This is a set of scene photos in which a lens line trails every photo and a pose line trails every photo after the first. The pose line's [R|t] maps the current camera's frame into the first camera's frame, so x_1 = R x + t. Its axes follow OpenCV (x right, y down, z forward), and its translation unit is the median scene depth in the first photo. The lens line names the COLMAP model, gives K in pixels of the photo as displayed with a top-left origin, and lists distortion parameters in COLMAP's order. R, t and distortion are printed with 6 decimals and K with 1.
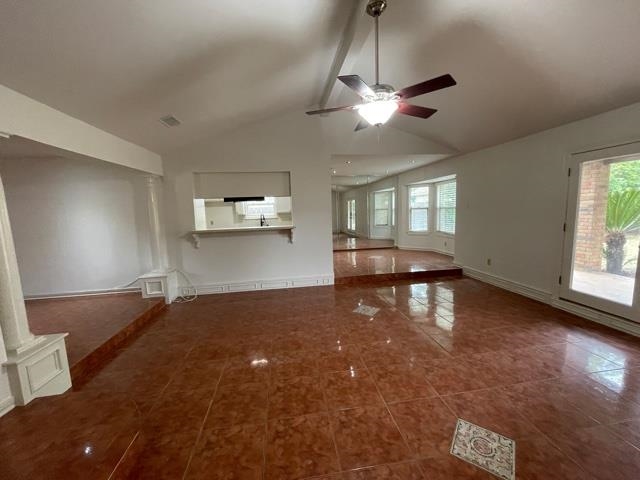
lens RADIAL K [[258.5, 0, 320.1], [0, 258.5, 241.0], [0, 0, 1]] dist [-0.001323, -0.000204]
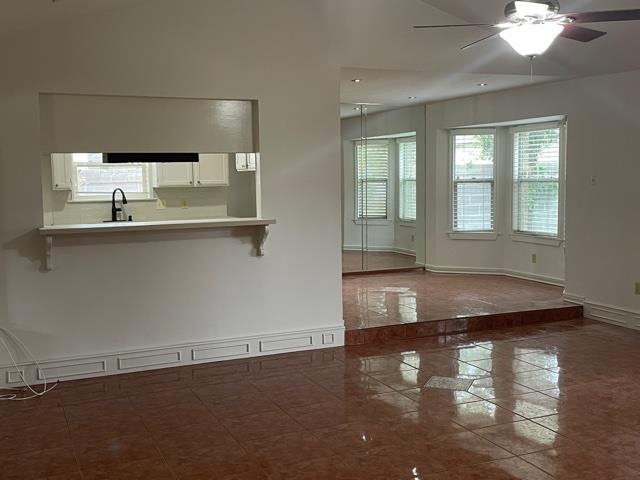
lens RADIAL K [[733.4, 0, 319.6], [0, 733.4, 239.4], [0, 0, 1]] dist [0.072144, 0.000000]
pose [[0.964816, -0.005102, 0.262878, -0.351747], [0.013867, 0.999408, -0.031497, 0.020457], [-0.262561, 0.034034, 0.964315, -0.273201]]
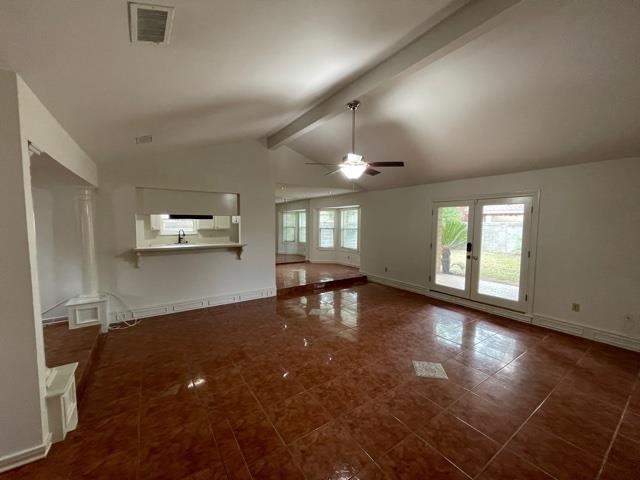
lens RADIAL K [[258.5, 0, 320.2], [0, 258.5, 240.8], [0, 0, 1]] dist [-0.001323, -0.000204]
pose [[0.898970, 0.007280, 0.437951, -0.284677], [0.017882, 0.998418, -0.053301, -0.006940], [-0.437646, 0.055747, 0.897418, -0.113965]]
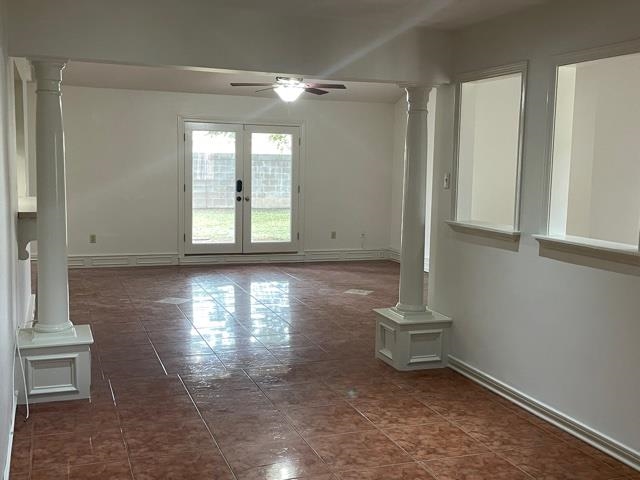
lens RADIAL K [[733.4, 0, 320.3], [0, 733.4, 239.4], [0, 0, 1]] dist [0.072144, 0.000000]
pose [[-0.198498, -0.088042, 0.976139, -1.576684], [0.102529, 0.988627, 0.110017, -0.086712], [-0.974724, 0.121921, -0.187214, 0.760955]]
